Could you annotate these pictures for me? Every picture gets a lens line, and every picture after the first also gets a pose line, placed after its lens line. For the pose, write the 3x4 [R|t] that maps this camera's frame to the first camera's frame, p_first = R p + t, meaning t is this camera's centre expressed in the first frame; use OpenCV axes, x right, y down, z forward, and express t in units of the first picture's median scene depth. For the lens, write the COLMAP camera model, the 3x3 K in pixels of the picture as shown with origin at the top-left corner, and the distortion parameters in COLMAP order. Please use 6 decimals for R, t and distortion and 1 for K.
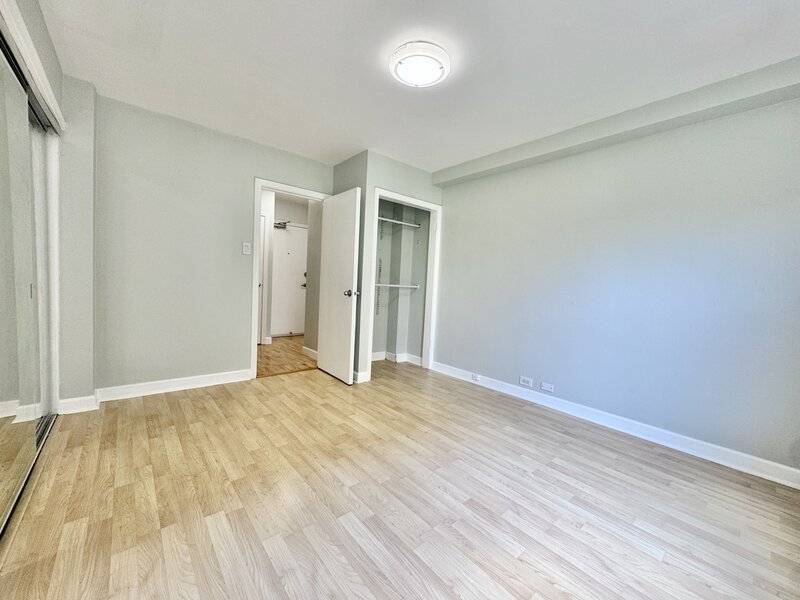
lens RADIAL K [[319.9, 0, 400.0], [0, 319.9, 300.0], [0, 0, 1]] dist [-0.001443, -0.000189]
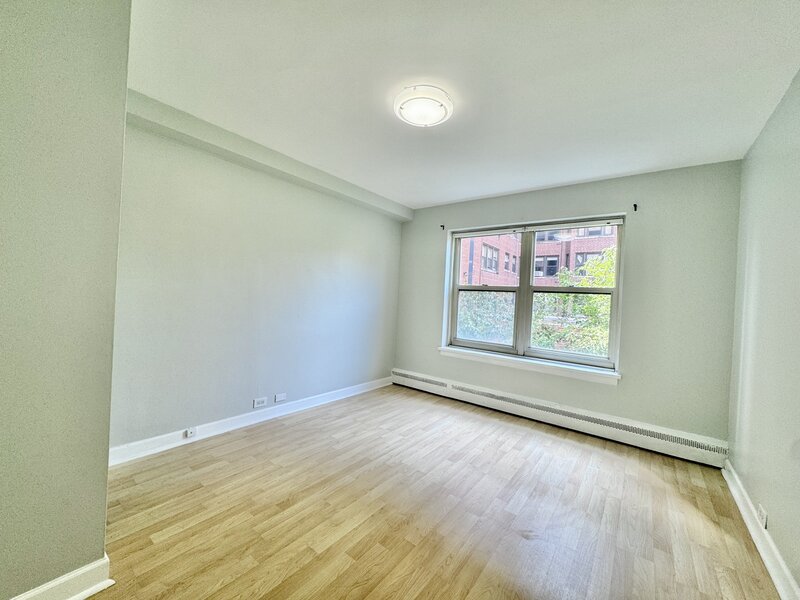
lens RADIAL K [[319.9, 0, 400.0], [0, 319.9, 300.0], [0, 0, 1]] dist [-0.001443, -0.000189]
pose [[-0.201426, -0.064297, 0.977391, -0.748899], [-0.008039, 0.997918, 0.063991, -0.139471], [-0.979471, 0.005032, -0.201524, 0.997953]]
